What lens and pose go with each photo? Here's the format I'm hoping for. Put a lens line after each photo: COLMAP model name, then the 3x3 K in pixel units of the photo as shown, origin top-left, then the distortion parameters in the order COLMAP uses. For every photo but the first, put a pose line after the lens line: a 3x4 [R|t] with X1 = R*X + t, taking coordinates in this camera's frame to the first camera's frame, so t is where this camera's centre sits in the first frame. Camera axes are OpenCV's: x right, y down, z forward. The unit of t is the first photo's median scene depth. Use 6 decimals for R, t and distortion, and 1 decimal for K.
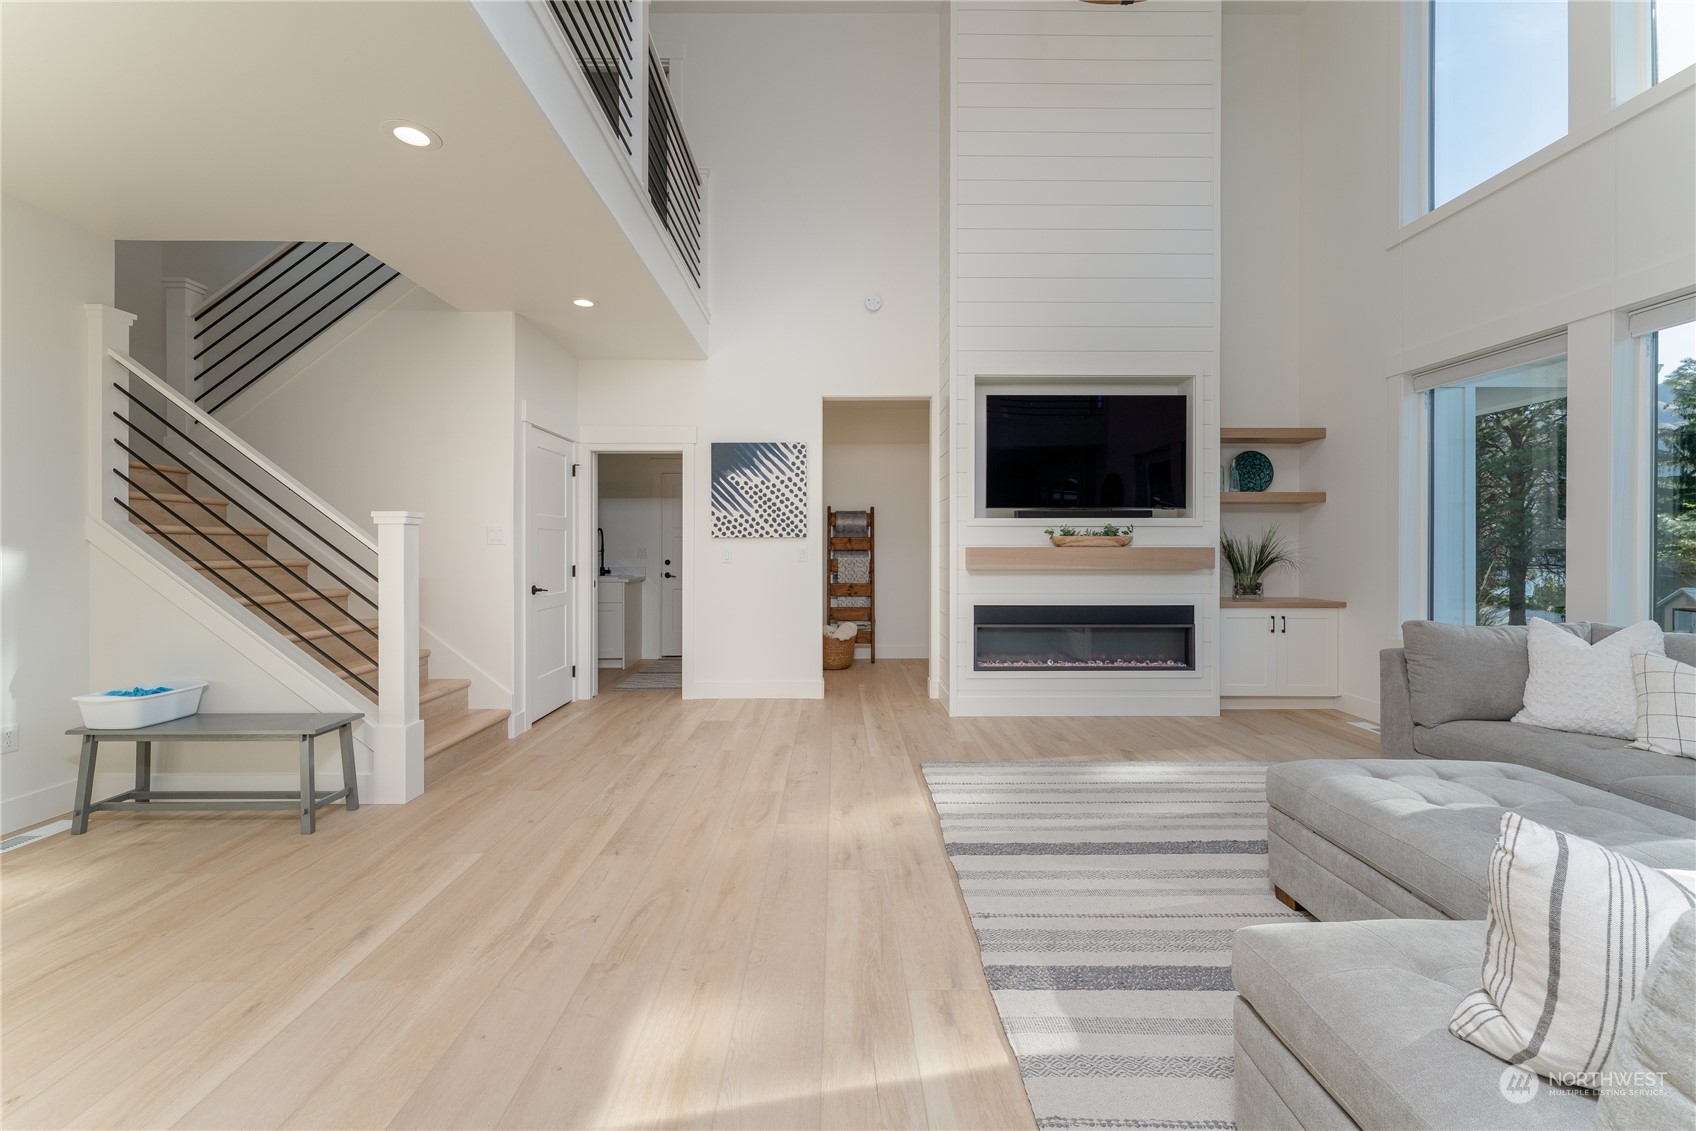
lens RADIAL K [[697.0, 0, 849.9], [0, 697.0, 535.5], [0, 0, 1]] dist [0.000013, -0.000025]
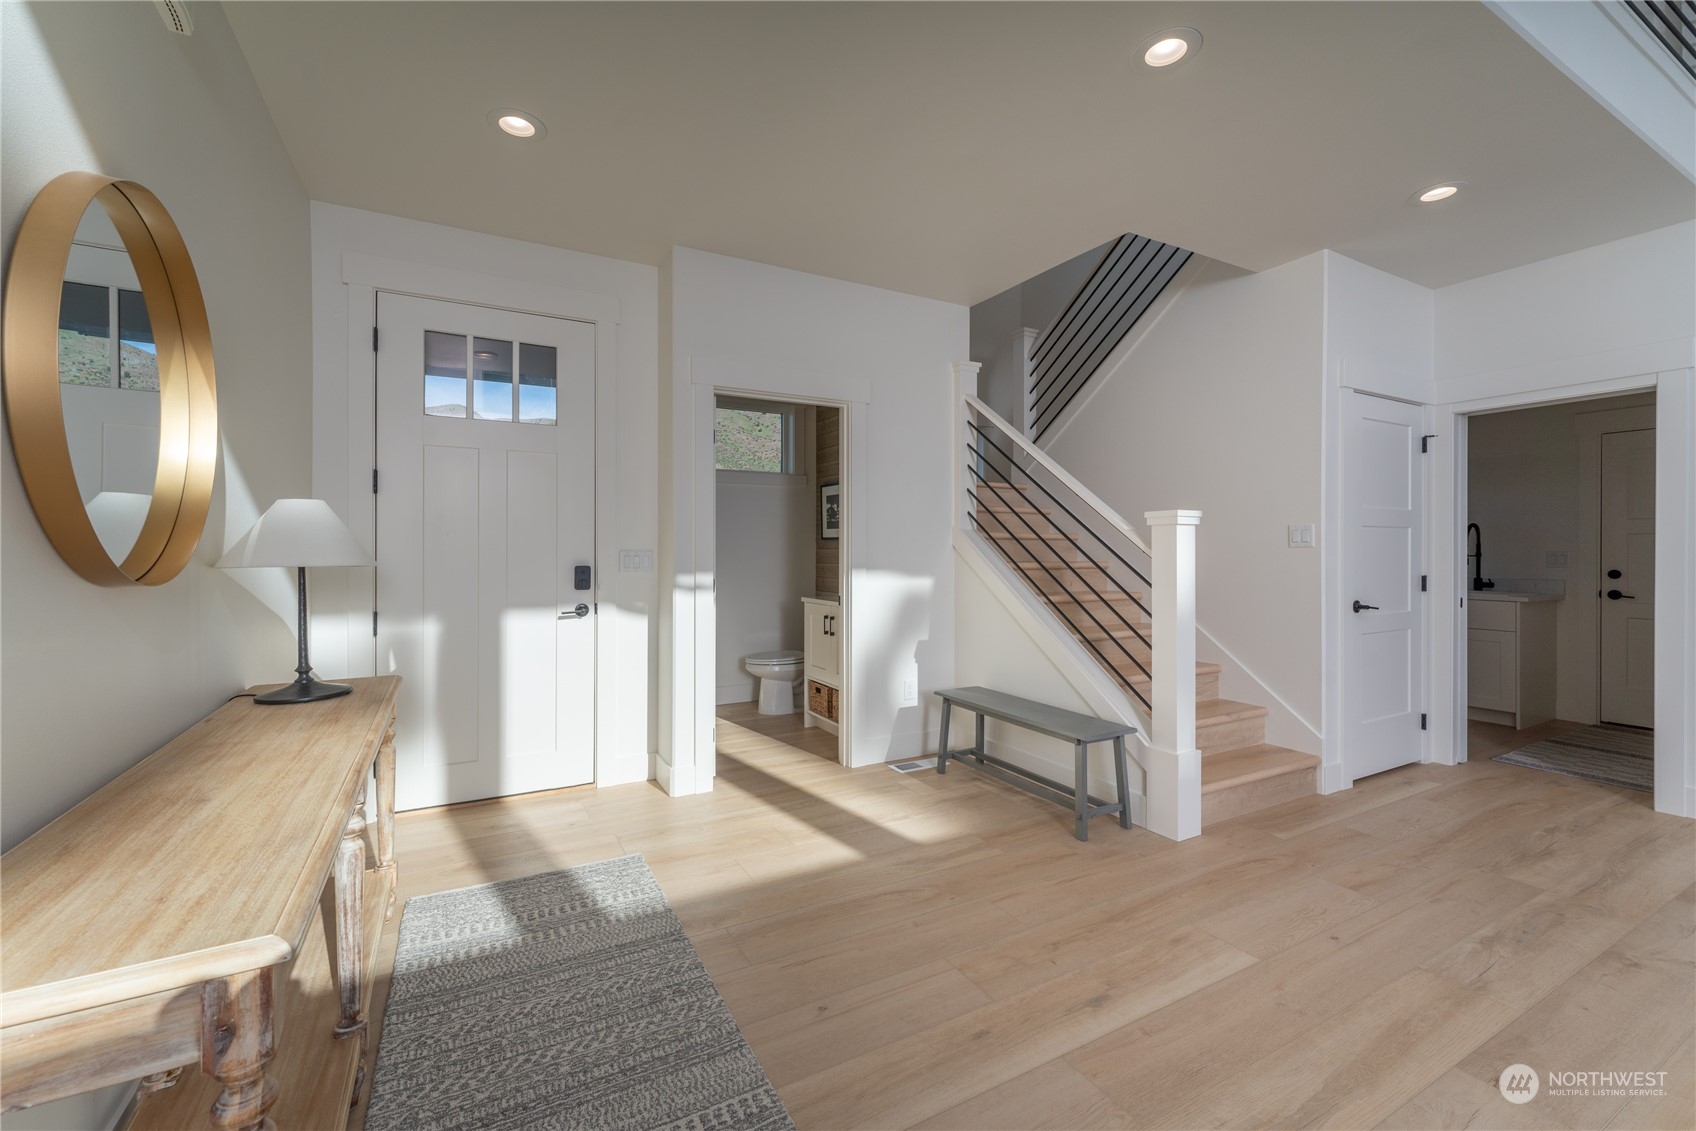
lens RADIAL K [[685.1, 0, 818.4], [0, 685.1, 556.5], [0, 0, 1]] dist [0.001931, 0.000151]
pose [[0.443502, 0.007567, -0.896241, -0.059613], [0.015826, 0.999742, 0.016272, 0.002695], [0.896134, -0.021400, 0.443268, 0.198019]]
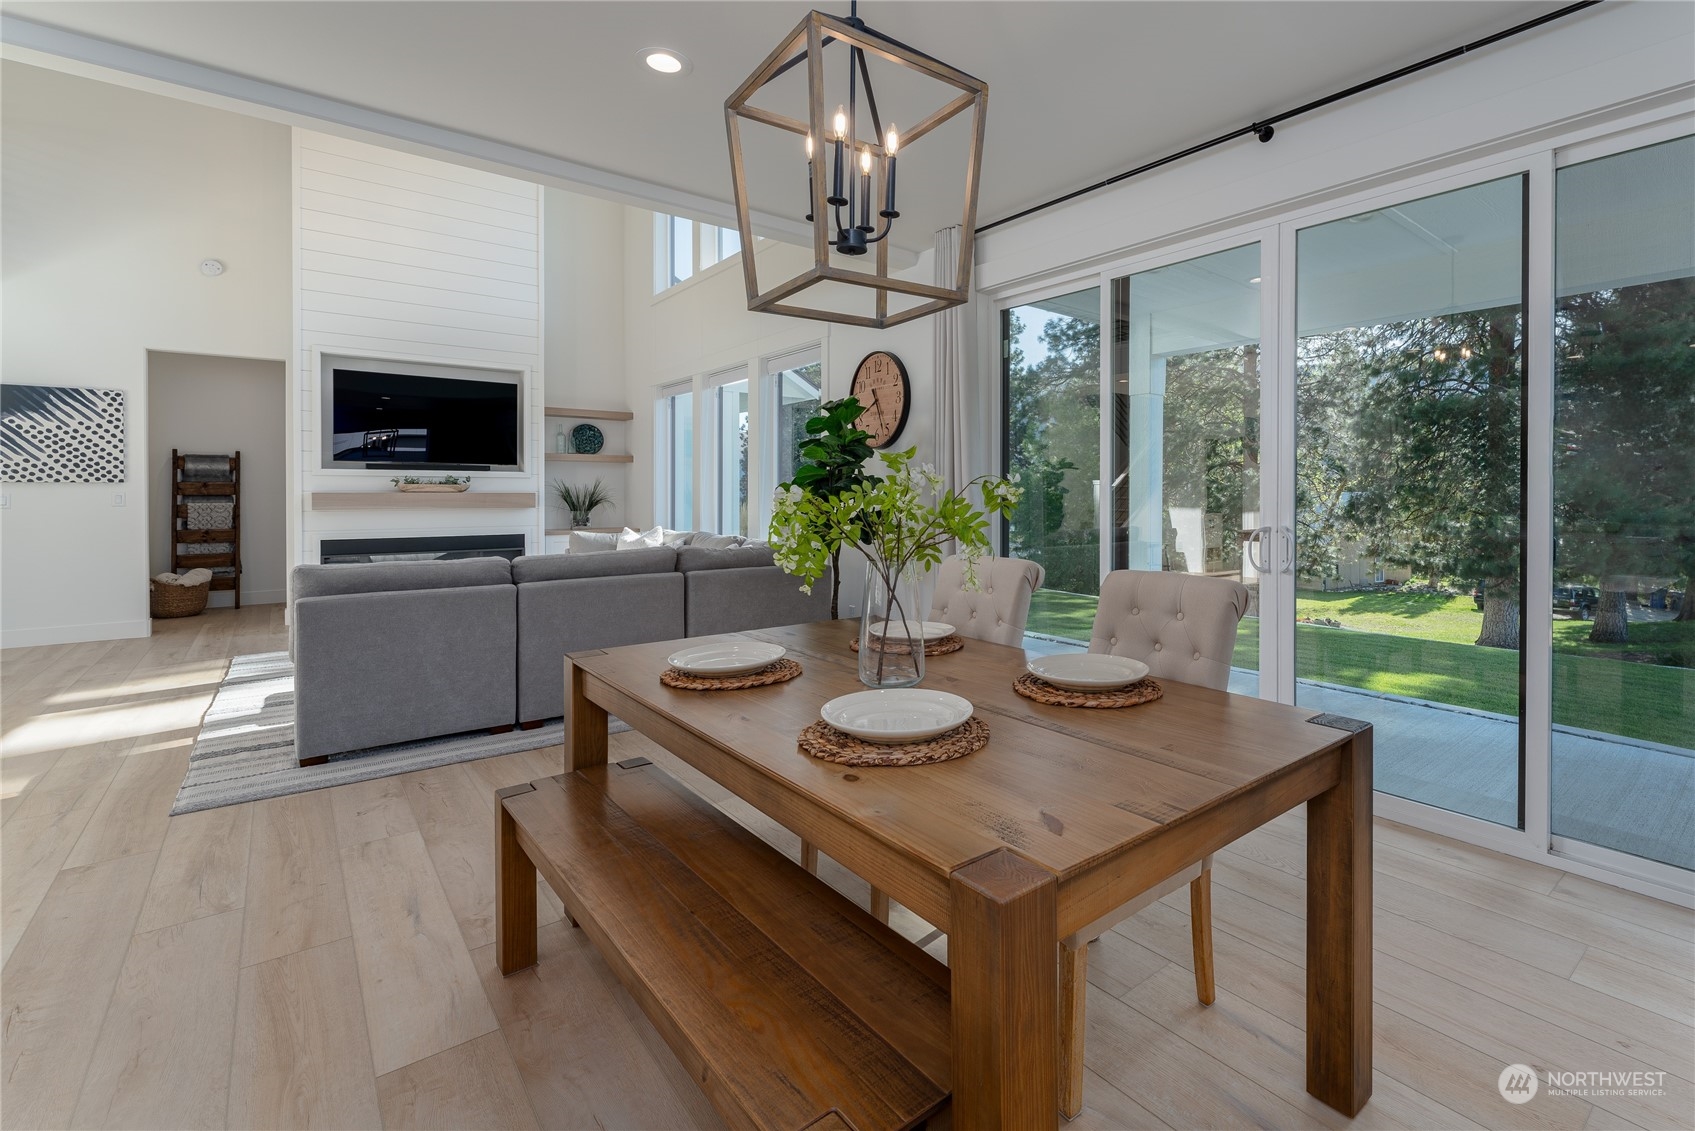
lens RADIAL K [[782.4, 0, 978.0], [0, 782.4, 497.5], [0, 0, 1]] dist [0.001268, 0.000071]
pose [[0.757795, -0.003727, 0.652482, 0.139911], [-0.011356, 0.999757, 0.018900, -0.011894], [-0.652394, -0.021732, 0.757568, -0.712300]]
